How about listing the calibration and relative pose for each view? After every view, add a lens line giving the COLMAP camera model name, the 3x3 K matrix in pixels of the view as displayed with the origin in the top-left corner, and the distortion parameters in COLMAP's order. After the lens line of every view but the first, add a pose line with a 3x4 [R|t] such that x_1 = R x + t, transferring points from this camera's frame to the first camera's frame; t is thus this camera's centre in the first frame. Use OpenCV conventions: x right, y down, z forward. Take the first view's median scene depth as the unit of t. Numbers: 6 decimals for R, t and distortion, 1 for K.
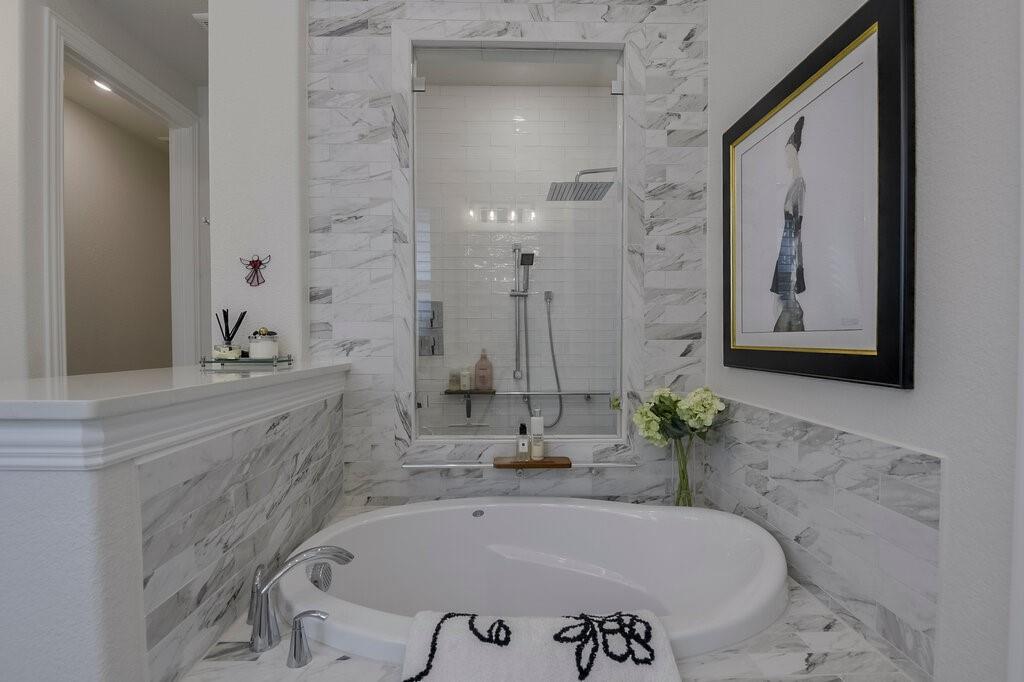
lens RADIAL K [[479.4, 0, 510.4], [0, 479.4, 349.1], [0, 0, 1]] dist [0.002185, -0.023489]
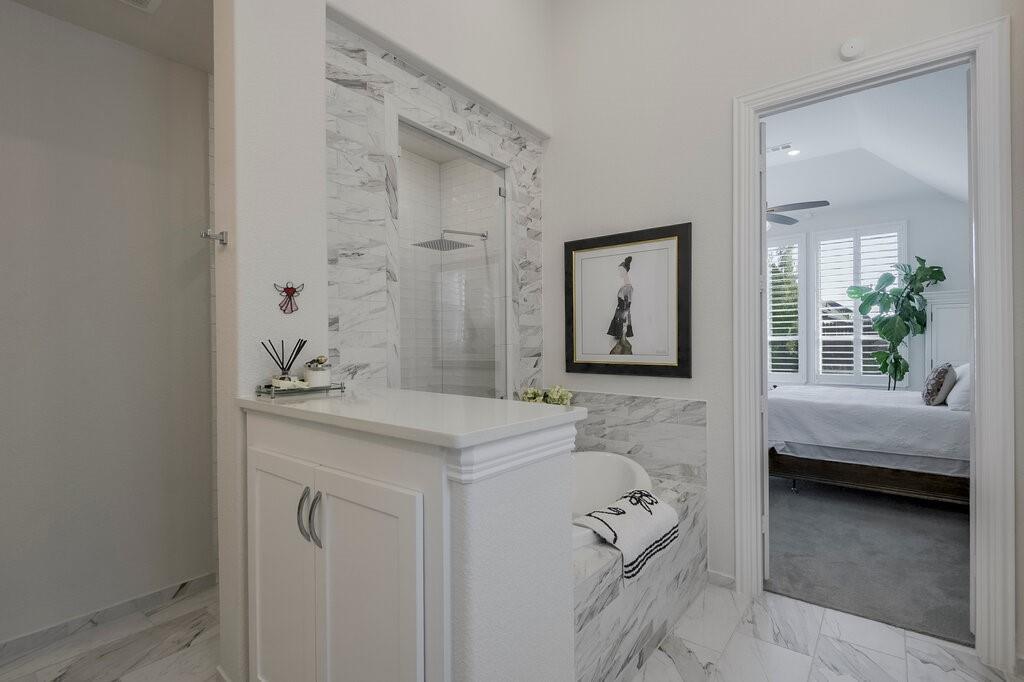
lens RADIAL K [[484.6, 0, 509.0], [0, 484.6, 338.2], [0, 0, 1]] dist [-0.001902, -0.020325]
pose [[0.633873, 0.006348, 0.773411, -0.973259], [0.016302, 0.999635, -0.021565, -0.049800], [-0.773265, 0.026278, 0.633538, 0.021661]]
